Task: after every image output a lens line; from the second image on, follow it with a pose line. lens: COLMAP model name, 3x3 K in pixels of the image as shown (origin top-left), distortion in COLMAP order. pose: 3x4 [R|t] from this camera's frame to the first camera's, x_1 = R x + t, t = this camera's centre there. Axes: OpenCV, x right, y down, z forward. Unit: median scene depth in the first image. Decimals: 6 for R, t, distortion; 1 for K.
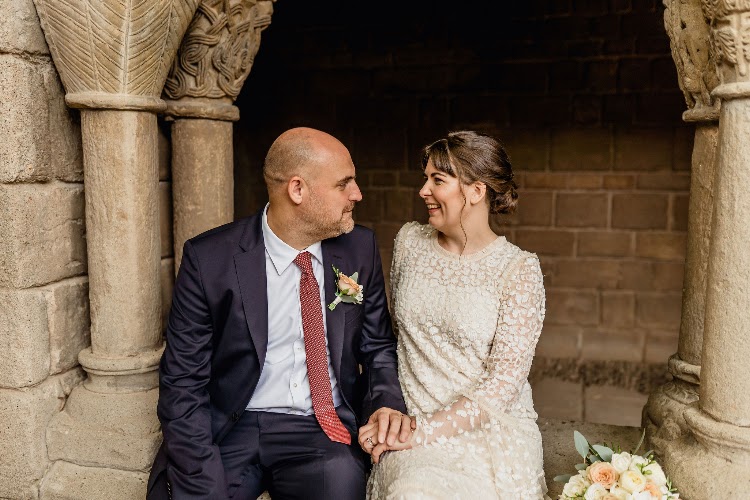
lens RADIAL K [[717.6, 0, 372.2], [0, 717.6, 252.3], [0, 0, 1]] dist [0.007251, 0.000000]
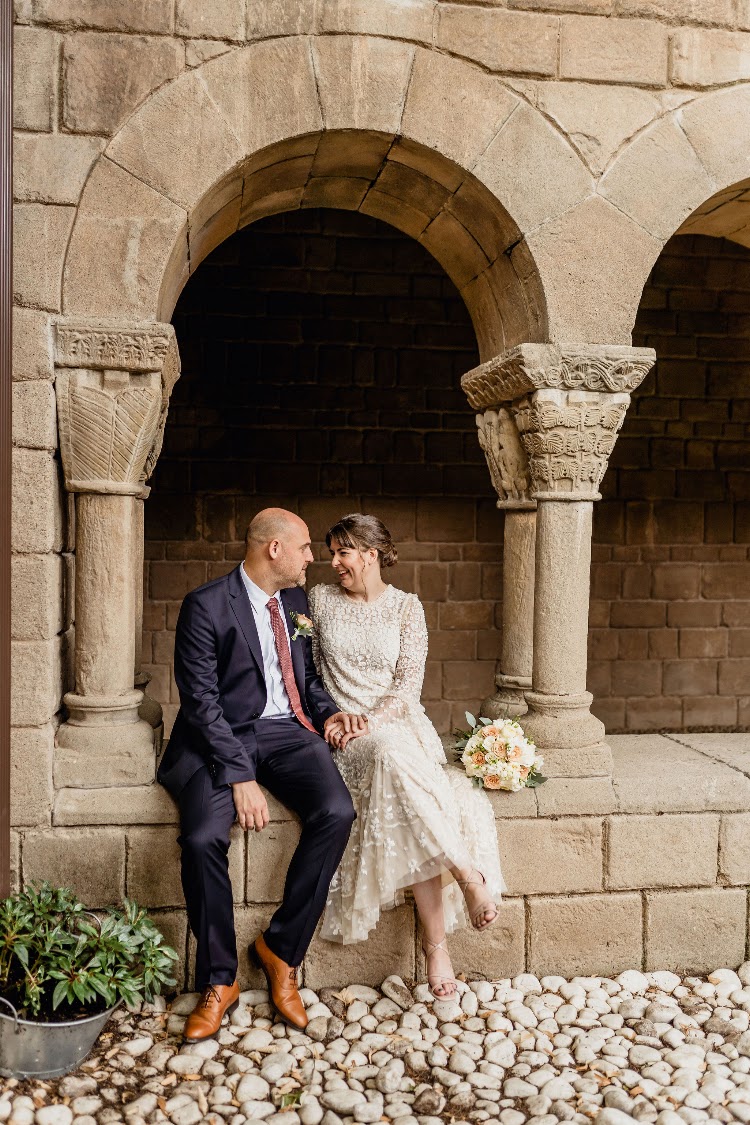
lens RADIAL K [[1076.4, 0, 380.5], [0, 1076.4, 563.7], [0, 0, 1]] dist [0.007251, 0.000000]
pose [[0.897466, -0.011029, 0.440946, -0.763357], [0.050783, 0.995623, -0.078457, 0.091018], [-0.438150, 0.092805, 0.894098, -0.857264]]
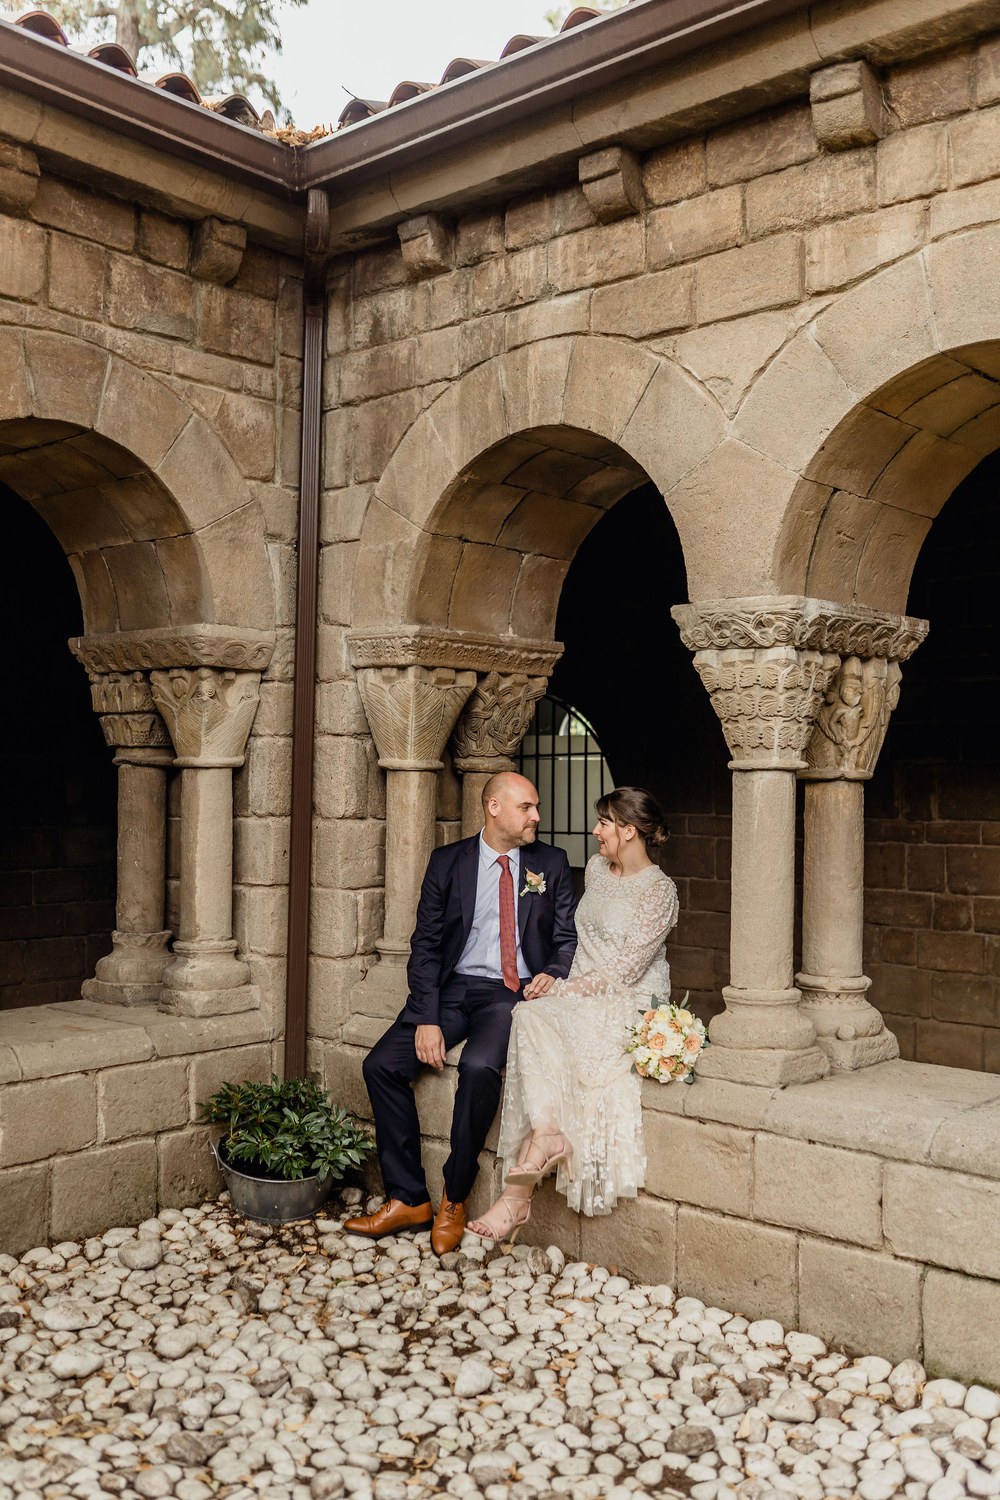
lens RADIAL K [[1435.2, 0, 489.9], [0, 1435.2, 751.2], [0, 0, 1]] dist [0.007251, 0.000000]
pose [[0.902028, -0.004394, -0.431654, 1.056650], [-0.064567, 0.987326, -0.144976, 0.176661], [0.426821, 0.158643, 0.890313, -1.536126]]
